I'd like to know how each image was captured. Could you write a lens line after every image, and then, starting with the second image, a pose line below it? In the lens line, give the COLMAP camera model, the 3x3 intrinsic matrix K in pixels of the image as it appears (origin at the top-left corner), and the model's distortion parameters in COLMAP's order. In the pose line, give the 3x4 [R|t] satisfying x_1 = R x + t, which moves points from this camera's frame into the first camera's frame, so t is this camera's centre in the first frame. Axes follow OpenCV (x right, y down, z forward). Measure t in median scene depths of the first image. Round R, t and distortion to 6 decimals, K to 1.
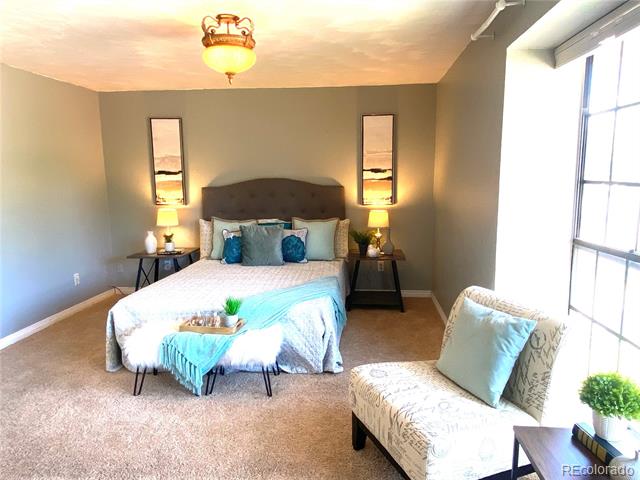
lens RADIAL K [[460.0, 0, 320.0], [0, 460.0, 245.8], [0, 0, 1]] dist [0.075497, -0.084450]
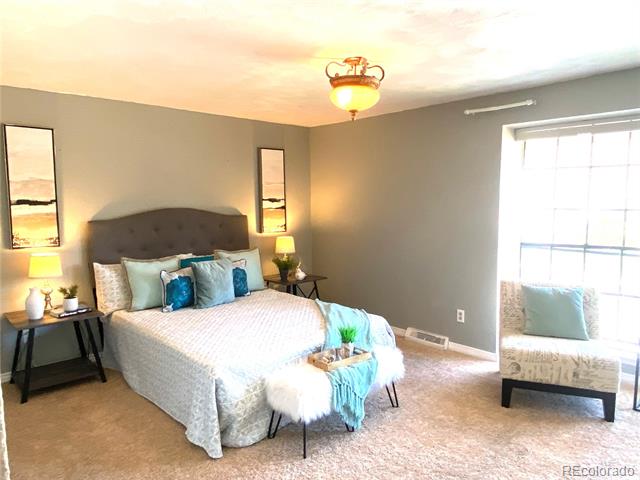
lens RADIAL K [[460.0, 0, 318.1], [0, 460.0, 243.1], [0, 0, 1]] dist [0.075497, -0.084450]
pose [[0.673419, -0.066367, 0.736276, -0.589891], [0.119369, 0.992654, -0.019702, -0.032238], [-0.729560, 0.101156, 0.676394, 0.219481]]
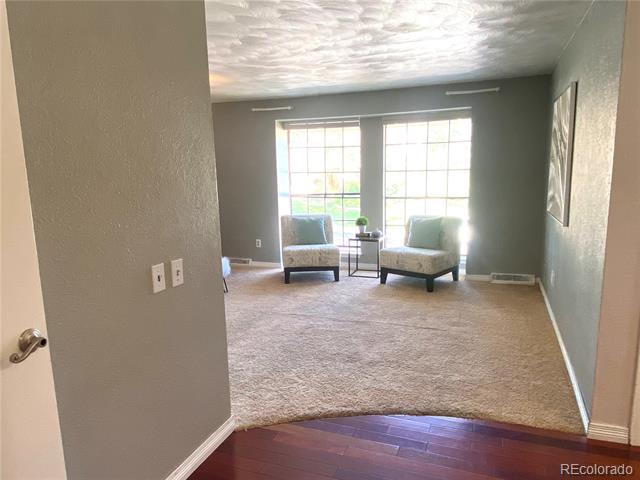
lens RADIAL K [[460.0, 0, 324.5], [0, 460.0, 244.8], [0, 0, 1]] dist [0.075497, -0.084450]
pose [[0.261451, -0.151612, 0.953235, -0.996972], [0.169515, 0.979449, 0.109287, 0.008779], [-0.950215, 0.133015, 0.281778, 0.070209]]
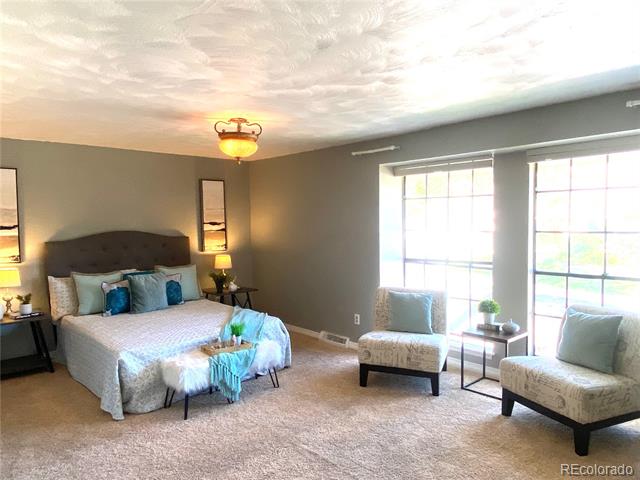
lens RADIAL K [[460.0, 0, 321.8], [0, 460.0, 243.9], [0, 0, 1]] dist [0.075497, -0.084450]
pose [[0.676543, -0.036920, 0.735477, -0.593813], [0.123166, 0.990347, -0.063583, 0.005345], [-0.726030, 0.133603, 0.674560, -0.040682]]
